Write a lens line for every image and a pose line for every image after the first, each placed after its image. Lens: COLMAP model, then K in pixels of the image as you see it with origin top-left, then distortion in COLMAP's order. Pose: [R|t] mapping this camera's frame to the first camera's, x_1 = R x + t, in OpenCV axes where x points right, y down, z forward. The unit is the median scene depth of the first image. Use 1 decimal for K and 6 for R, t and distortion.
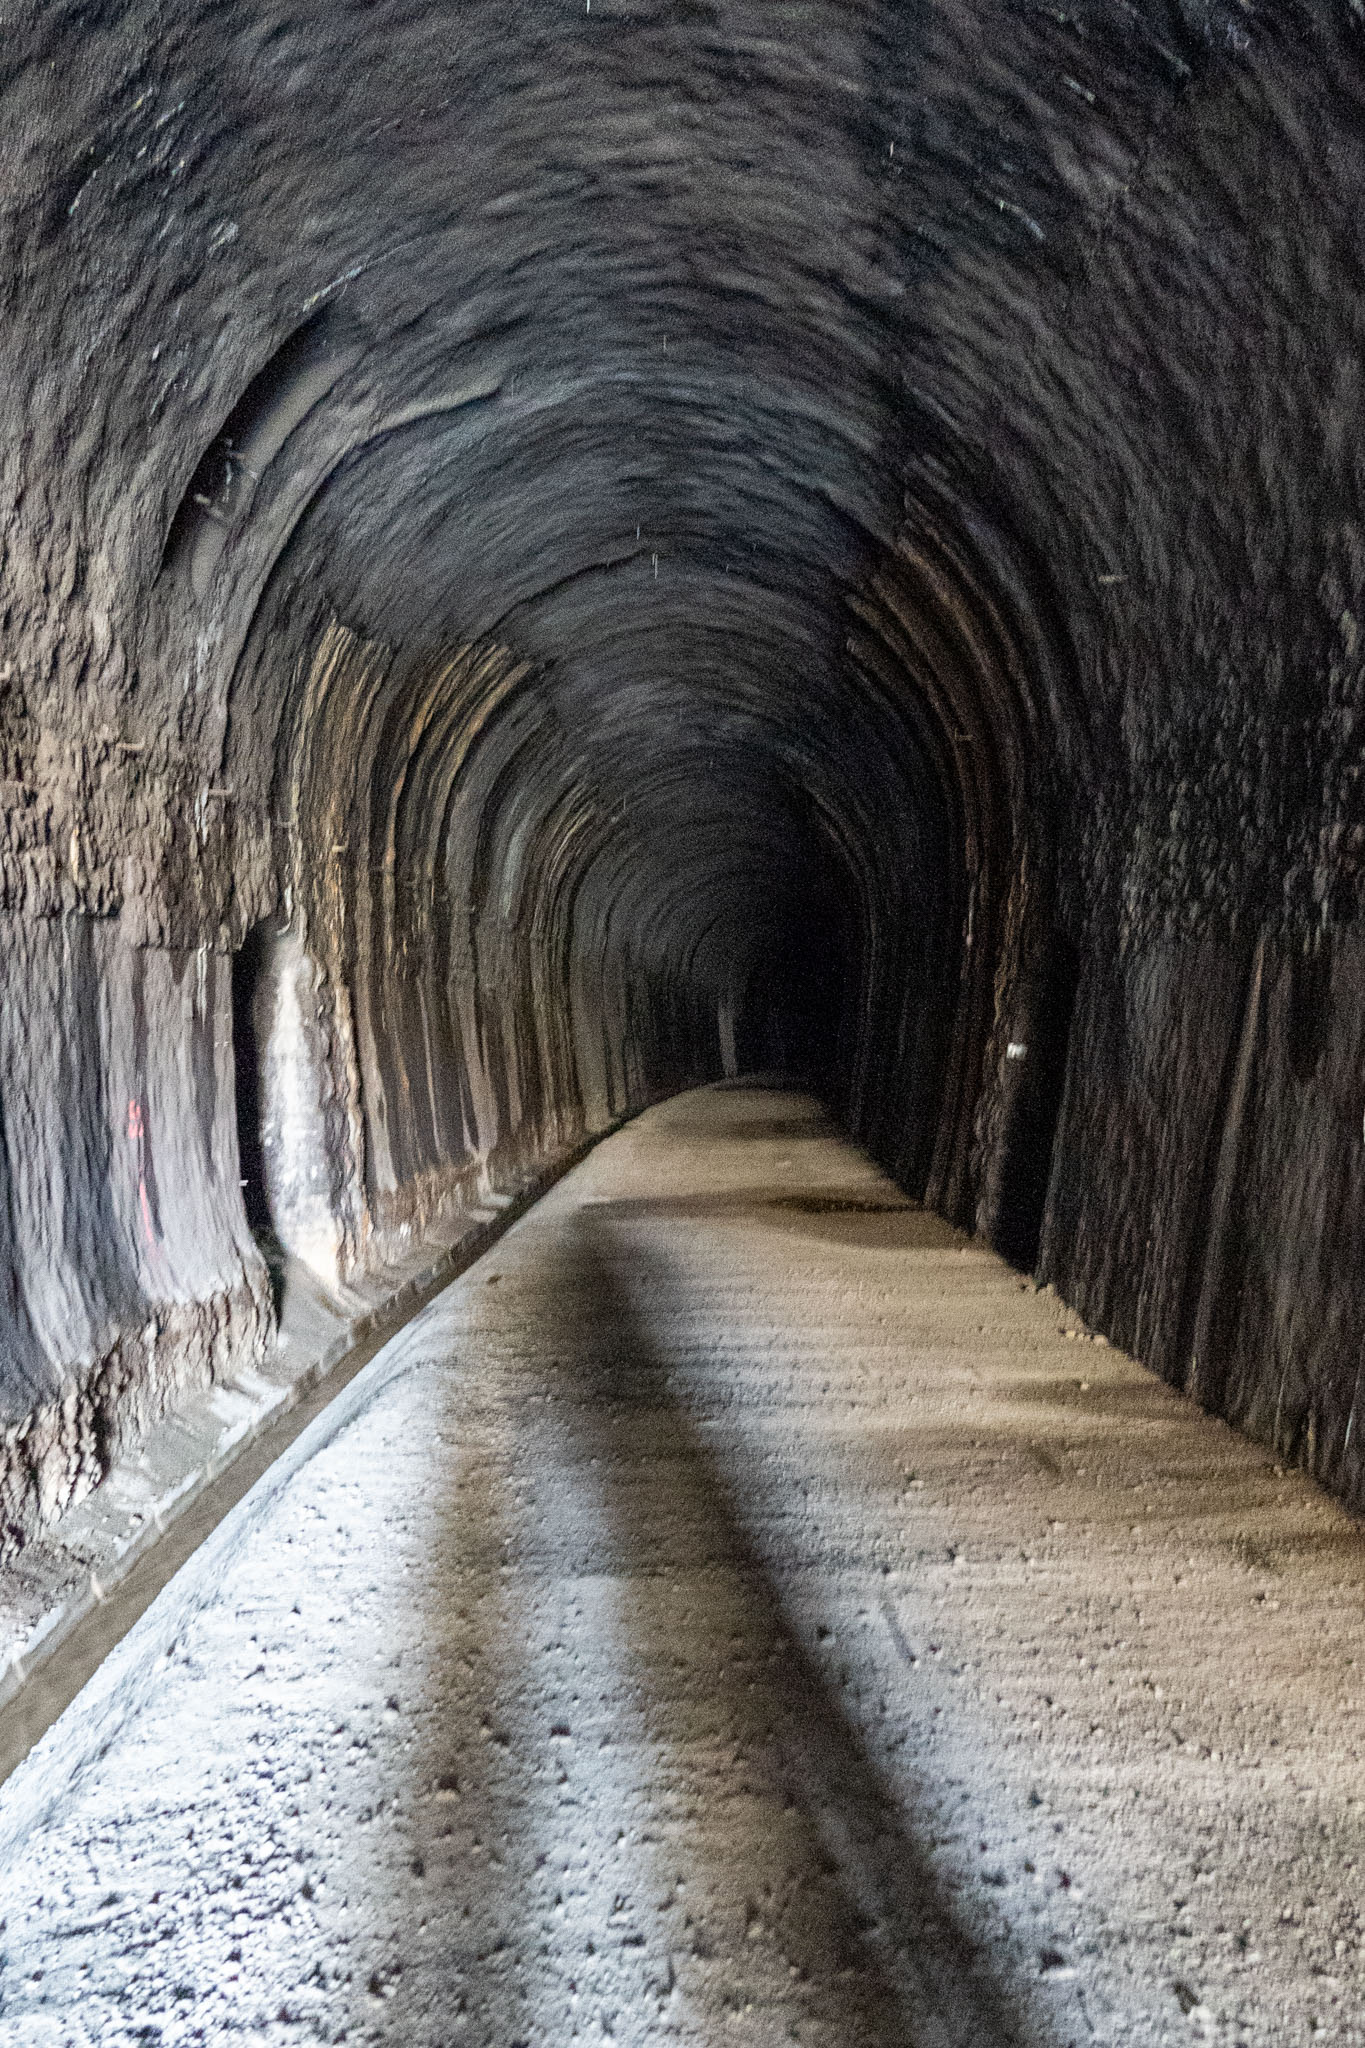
lens RADIAL K [[2110.3, 0, 682.5], [0, 2110.3, 1024.0], [0, 0, 1]] dist [-0.002312, -0.002847]
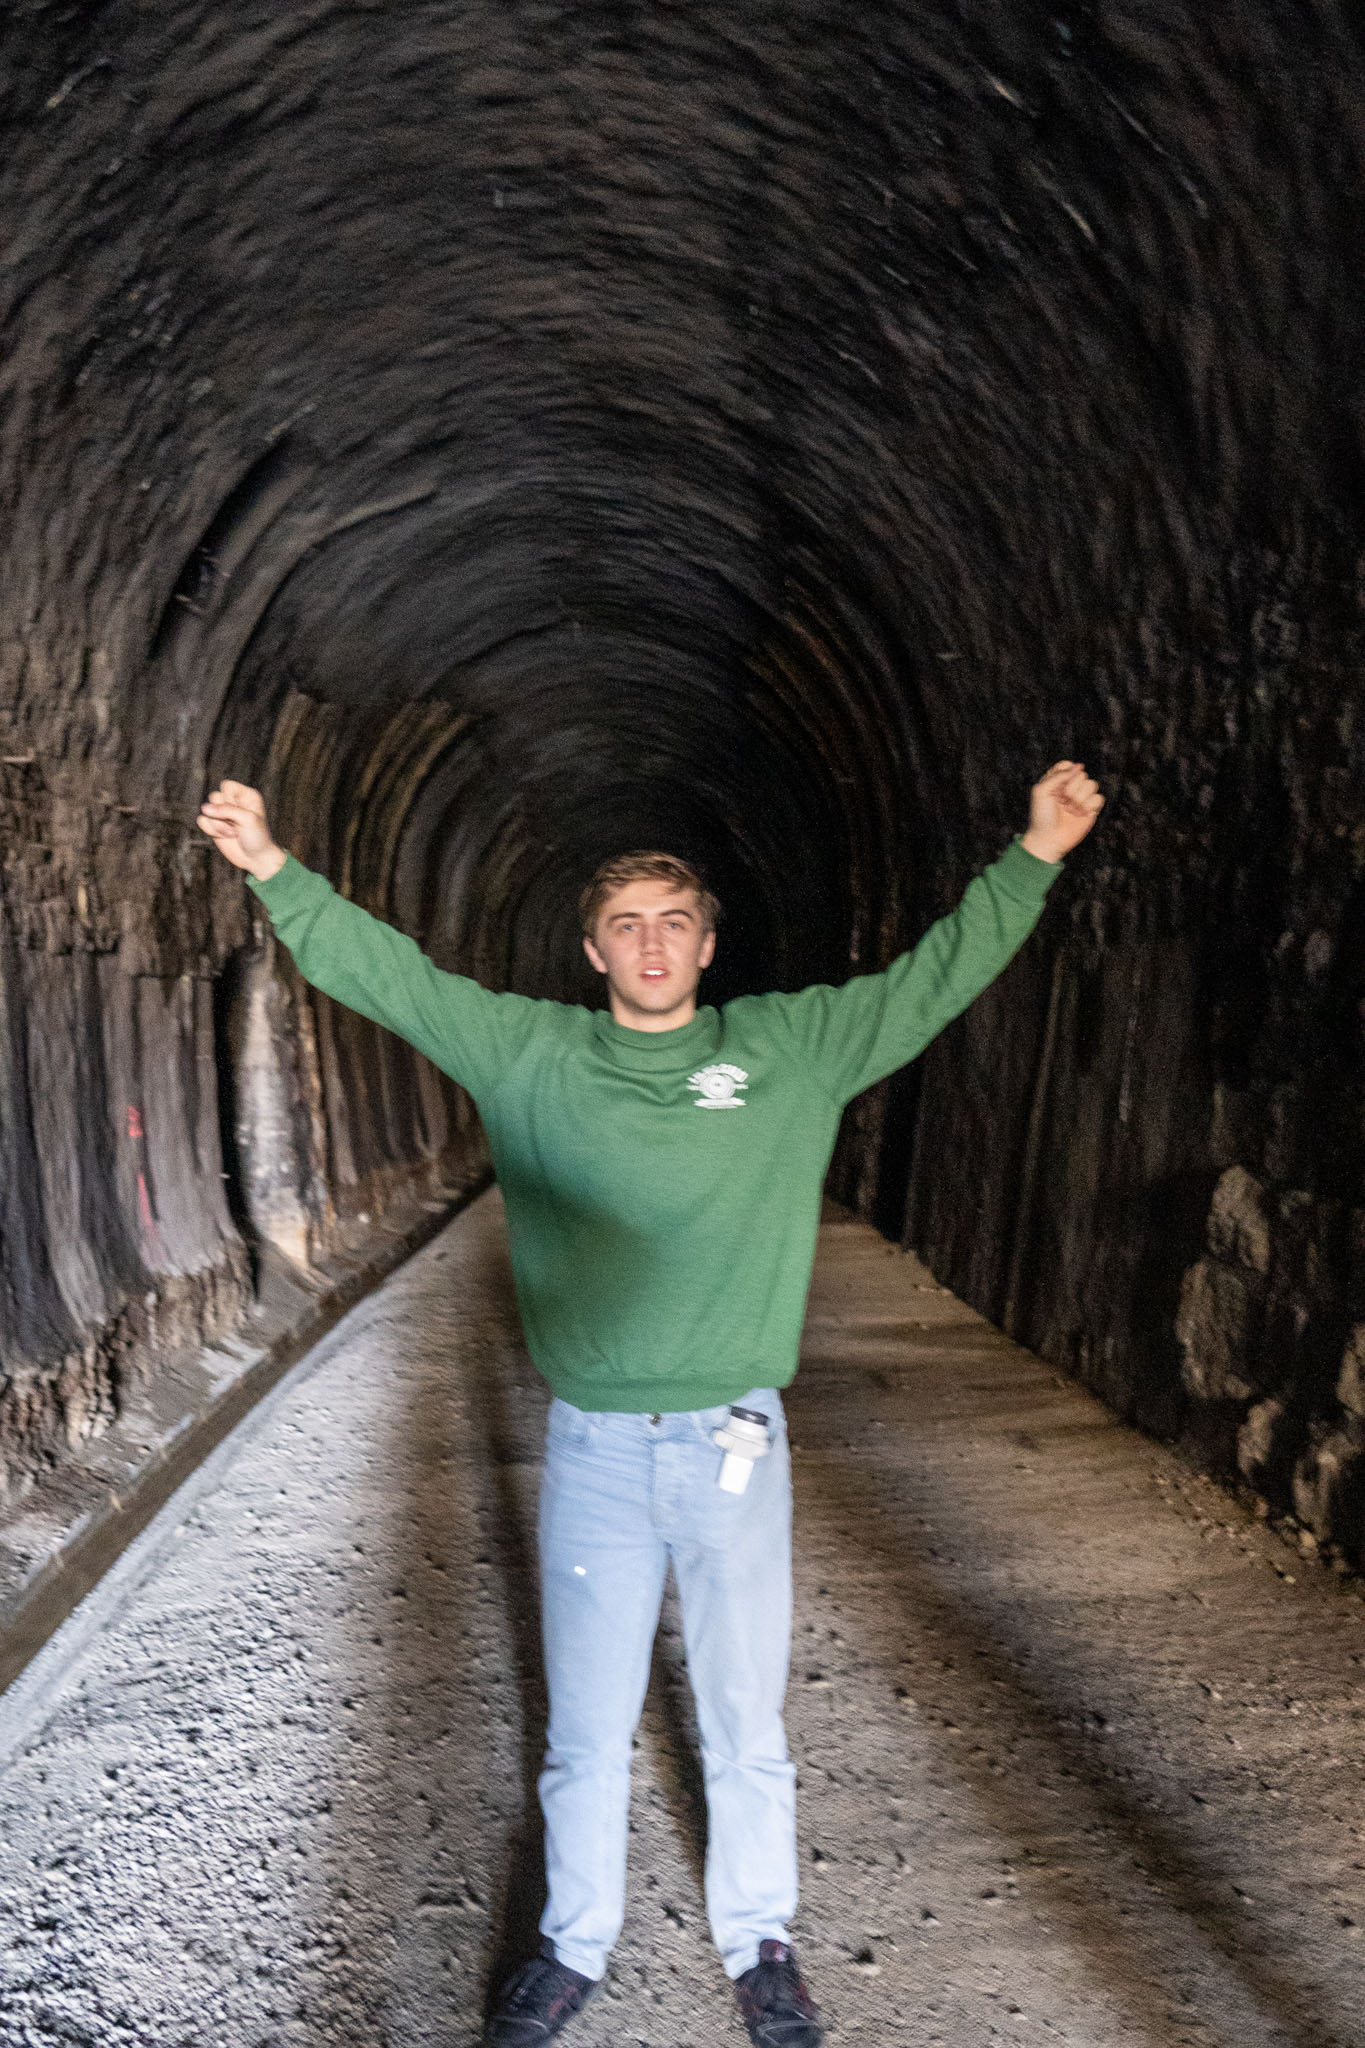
lens RADIAL K [[2097.0, 0, 682.5], [0, 2097.0, 1024.0], [0, 0, 1]] dist [0.003811, 0.002817]
pose [[0.999677, -0.015065, 0.020445, 0.026818], [0.015128, 0.999881, -0.002949, -0.001714], [-0.020398, 0.003258, 0.999787, -0.194972]]
